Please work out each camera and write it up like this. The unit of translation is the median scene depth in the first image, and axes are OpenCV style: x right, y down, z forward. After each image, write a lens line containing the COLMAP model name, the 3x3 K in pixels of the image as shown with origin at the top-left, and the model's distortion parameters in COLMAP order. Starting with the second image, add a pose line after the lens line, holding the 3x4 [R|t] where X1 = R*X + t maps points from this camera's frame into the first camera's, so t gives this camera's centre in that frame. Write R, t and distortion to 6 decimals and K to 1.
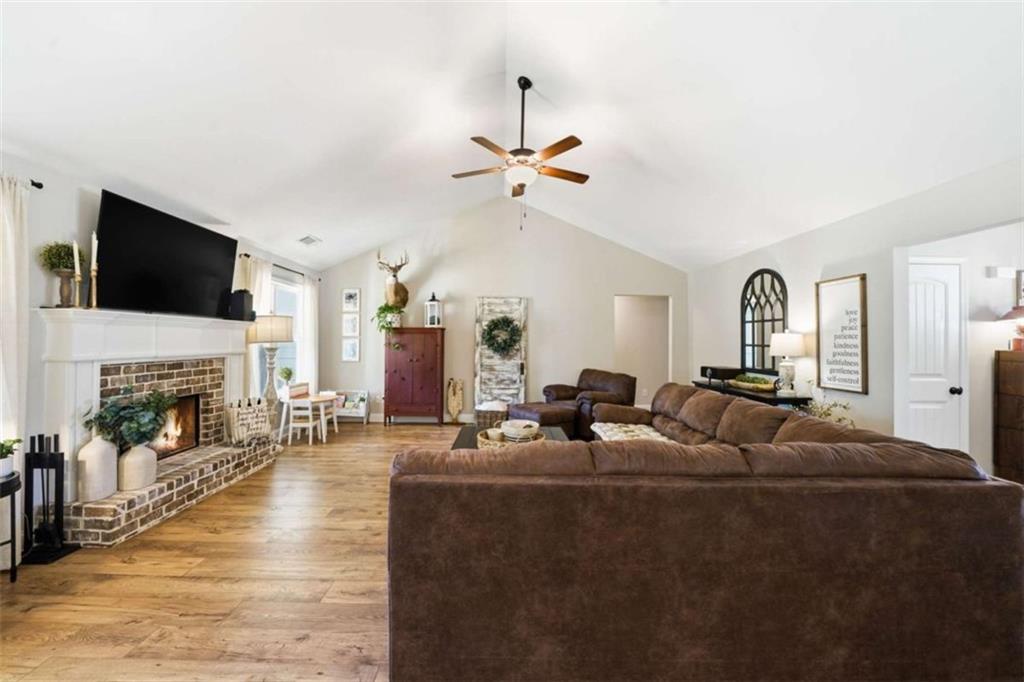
lens RADIAL K [[393.7, 0, 499.4], [0, 393.7, 335.0], [0, 0, 1]] dist [-0.018080, 0.000695]
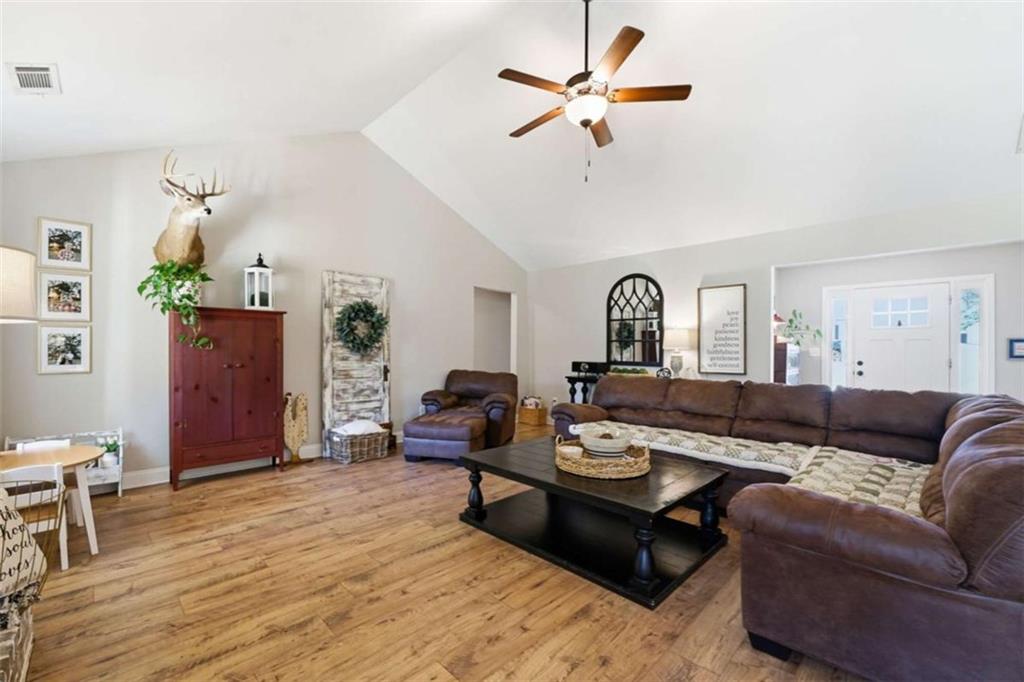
lens RADIAL K [[419.9, 0, 475.8], [0, 419.9, 351.7], [0, 0, 1]] dist [-0.021577, 0.000723]
pose [[0.732826, -0.009085, 0.680356, -0.534966], [-0.009083, 0.999691, 0.023133, 0.037233], [-0.680356, -0.023132, 0.732517, 0.445718]]
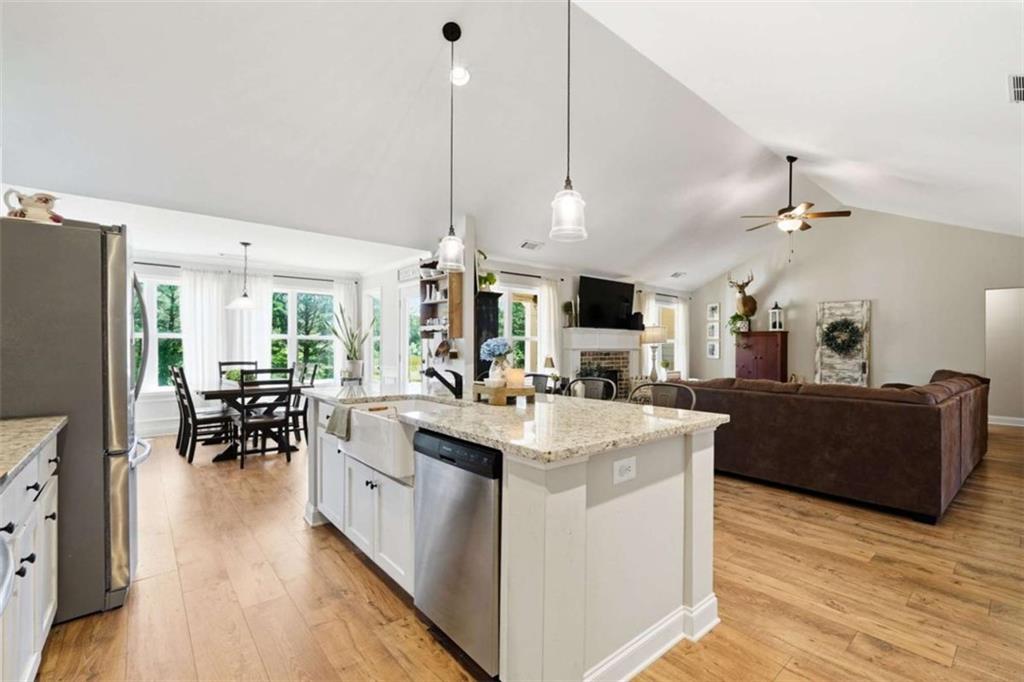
lens RADIAL K [[453.9, 0, 566.1], [0, 453.9, 345.3], [0, 0, 1]] dist [-0.003833, -0.000083]
pose [[0.695603, -0.004921, -0.718410, 0.557649], [0.009806, 0.999948, 0.002646, 0.021389], [0.718360, -0.008885, 0.695615, -0.617313]]
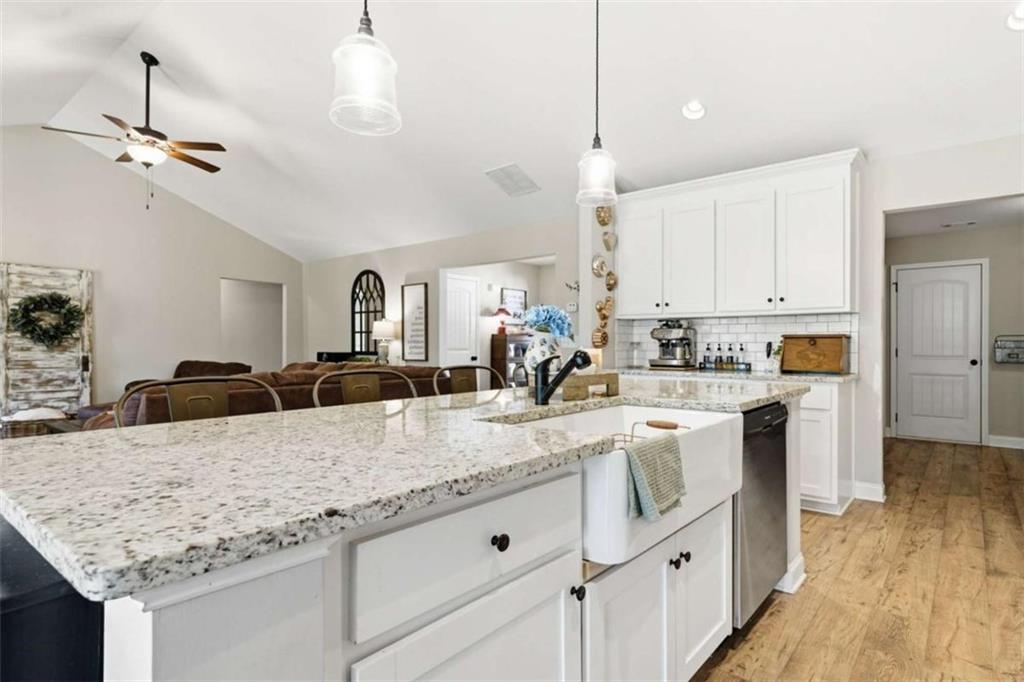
lens RADIAL K [[538.7, 0, 564.2], [0, 538.7, 346.8], [0, 0, 1]] dist [0.008092, 0.003416]
pose [[0.599058, -0.010324, 0.800639, -0.340345], [-0.007466, 0.999801, 0.018478, 0.040173], [-0.800671, -0.017048, 0.598862, -0.552600]]
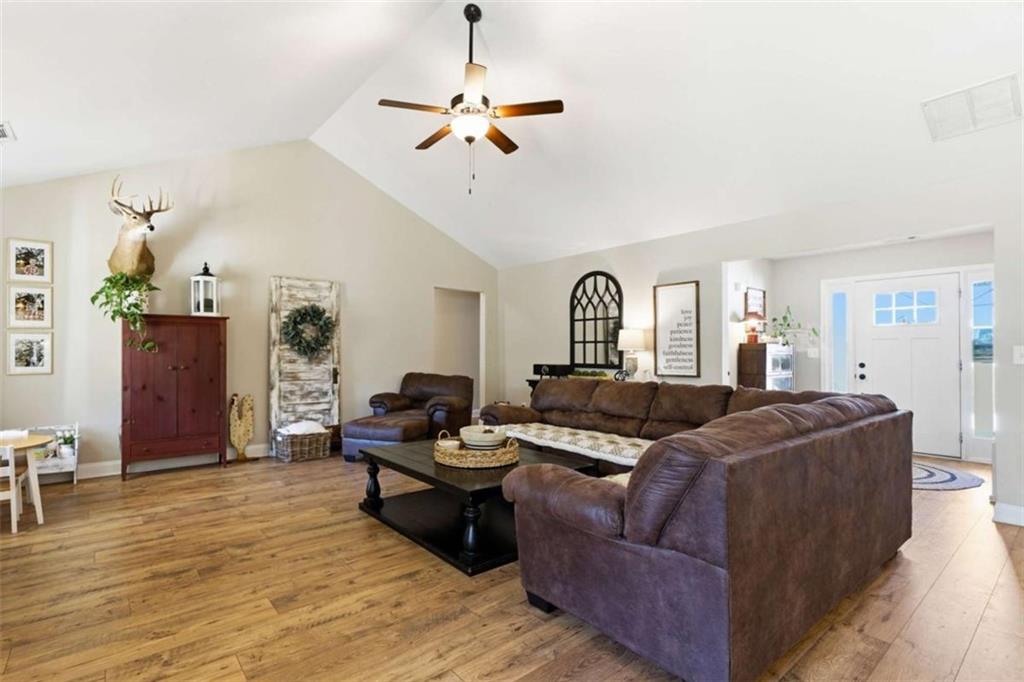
lens RADIAL K [[482.4, 0, 459.9], [0, 482.4, 350.1], [0, 0, 1]] dist [-0.008002, -0.001177]
pose [[0.796674, -0.005609, 0.604383, -0.463654], [-0.002626, 0.999915, 0.012742, 0.036117], [-0.604403, -0.011739, 0.796592, 0.173879]]
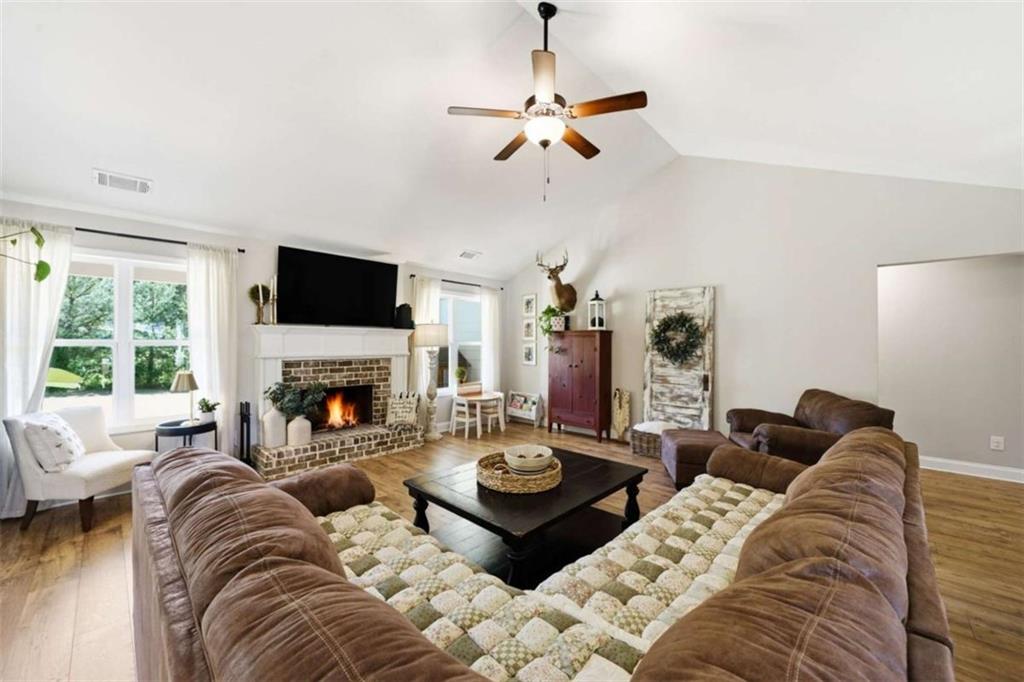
lens RADIAL K [[393.7, 0, 504.9], [0, 393.7, 342.8], [0, 0, 1]] dist [-0.018080, 0.000695]
pose [[0.724328, -0.005688, -0.689432, 0.433937], [0.010805, 0.999937, 0.003102, 0.007216], [0.689371, -0.009696, 0.724343, 0.313316]]
